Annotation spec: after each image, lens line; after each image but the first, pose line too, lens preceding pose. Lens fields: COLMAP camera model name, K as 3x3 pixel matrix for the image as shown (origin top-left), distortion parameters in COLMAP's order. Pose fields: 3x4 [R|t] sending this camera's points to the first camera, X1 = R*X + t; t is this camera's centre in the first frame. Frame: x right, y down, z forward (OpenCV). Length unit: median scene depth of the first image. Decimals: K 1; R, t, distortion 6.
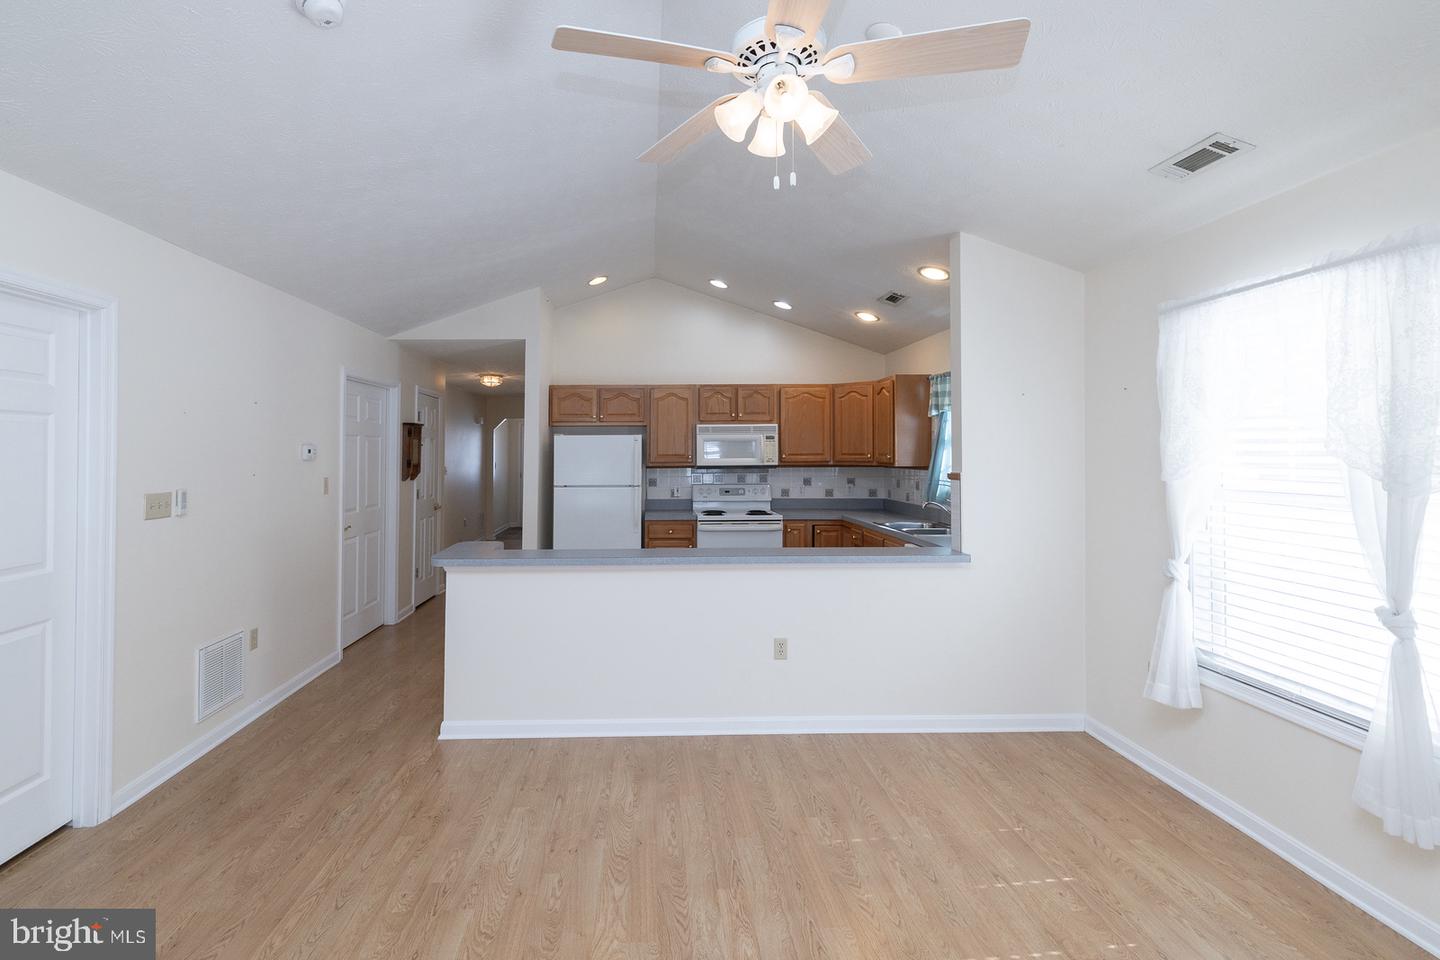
lens RADIAL K [[637.1, 0, 668.7], [0, 637.1, 449.9], [0, 0, 1]] dist [-0.002197, 0.001112]
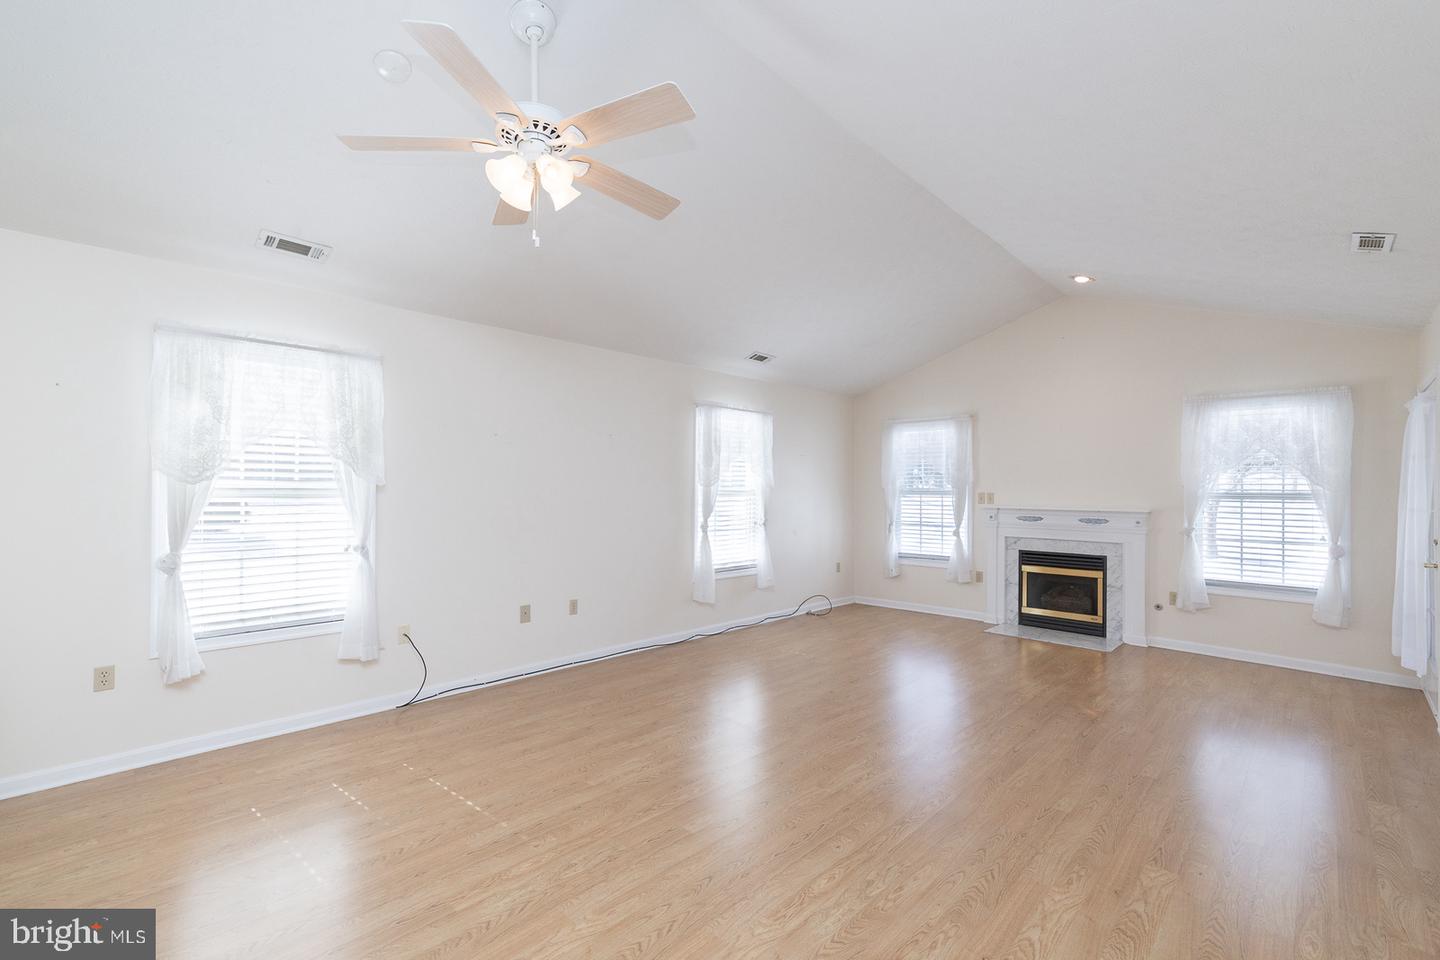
lens RADIAL K [[637.1, 0, 701.1], [0, 637.1, 487.2], [0, 0, 1]] dist [-0.002197, 0.001112]
pose [[-0.682736, -0.001511, 0.730663, -0.792682], [-0.013421, 0.999855, -0.010473, 0.068298], [-0.730541, -0.016957, -0.682658, 1.295198]]
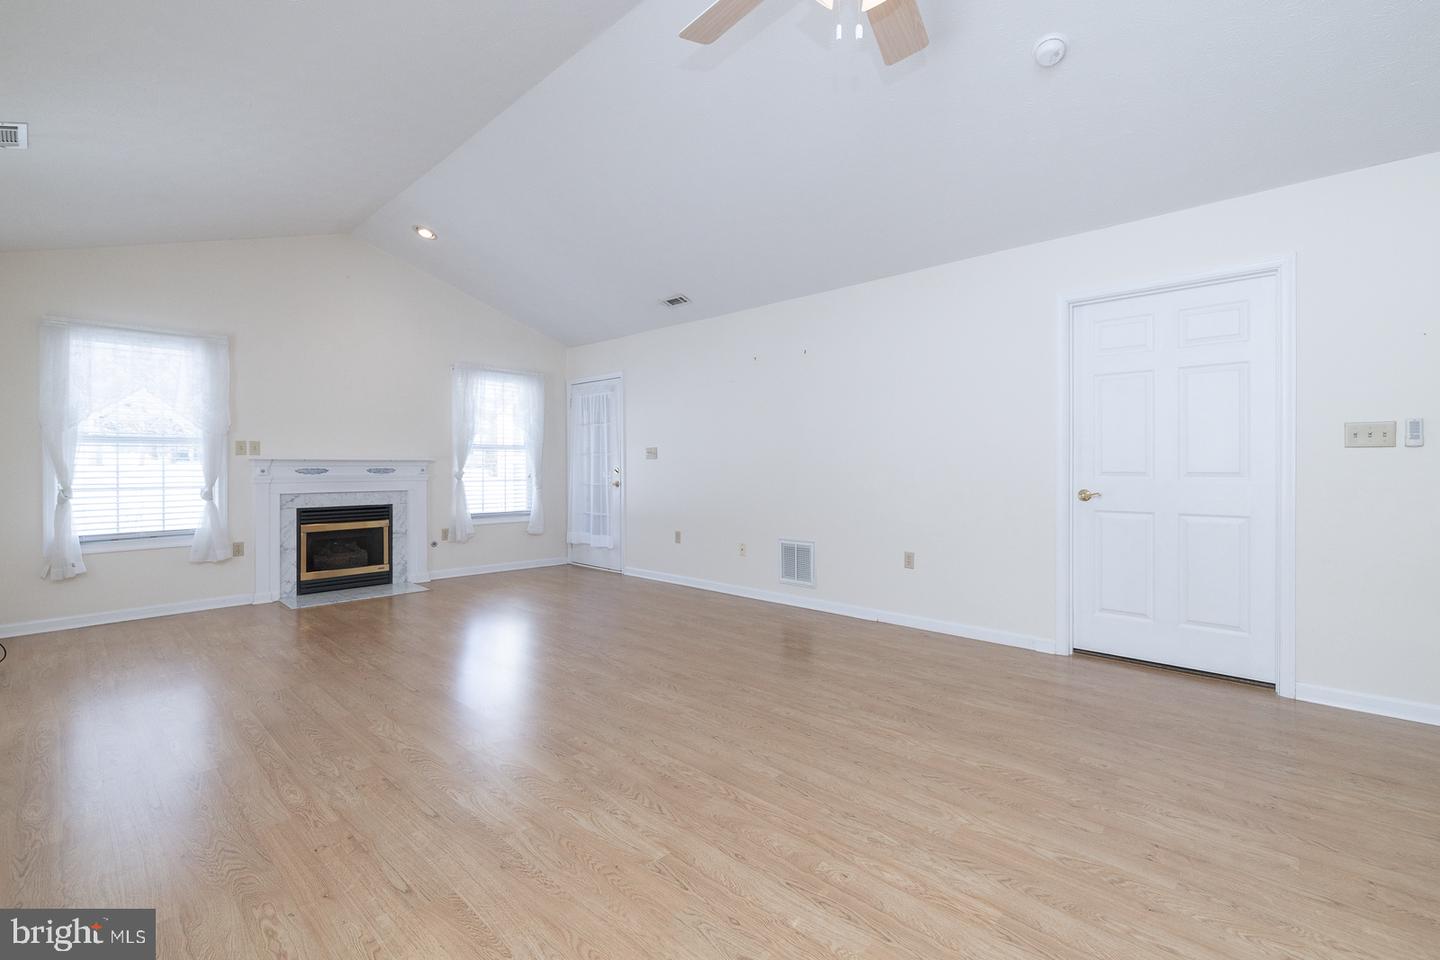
lens RADIAL K [[637.1, 0, 730.6], [0, 637.1, 475.5], [0, 0, 1]] dist [-0.002197, 0.001112]
pose [[-0.696355, 0.015274, -0.717534, 0.764006], [0.011797, 0.999882, 0.009835, 0.161119], [0.717600, -0.001617, -0.696454, 1.203764]]
